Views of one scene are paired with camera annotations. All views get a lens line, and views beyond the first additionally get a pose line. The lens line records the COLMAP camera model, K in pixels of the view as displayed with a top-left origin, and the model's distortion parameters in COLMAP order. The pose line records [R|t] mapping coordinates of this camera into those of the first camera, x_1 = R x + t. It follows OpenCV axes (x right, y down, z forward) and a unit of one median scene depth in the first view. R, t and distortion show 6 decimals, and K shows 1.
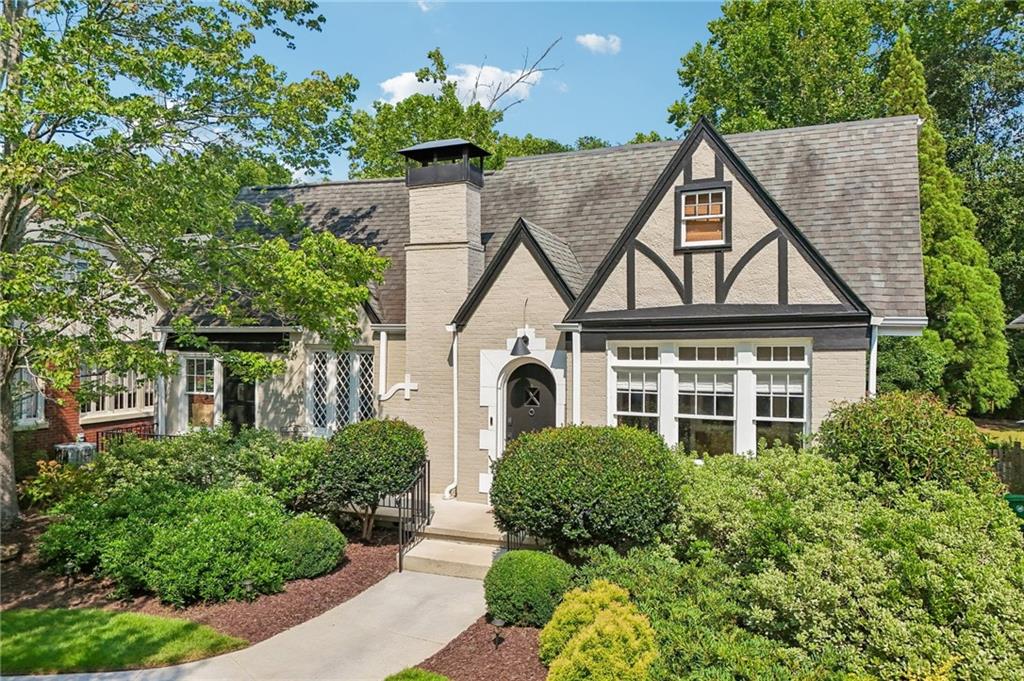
lens RADIAL K [[760.7, 0, 513.4], [0, 760.7, 338.2], [0, 0, 1]] dist [0.060799, 0.002675]
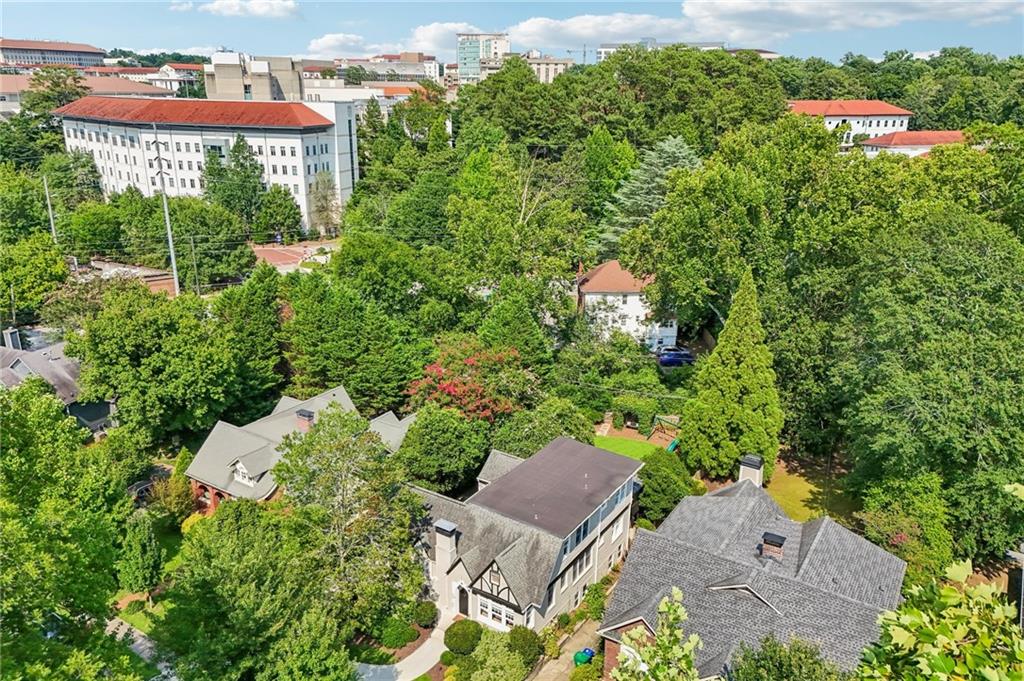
lens RADIAL K [[760.7, 0, 511.3], [0, 760.7, 339.9], [0, 0, 1]] dist [0.060799, 0.002675]
pose [[0.987253, 0.054215, -0.149642, 0.916438], [-0.005177, 0.950637, 0.310261, -2.807059], [0.159076, -0.305531, 0.938800, -2.698610]]
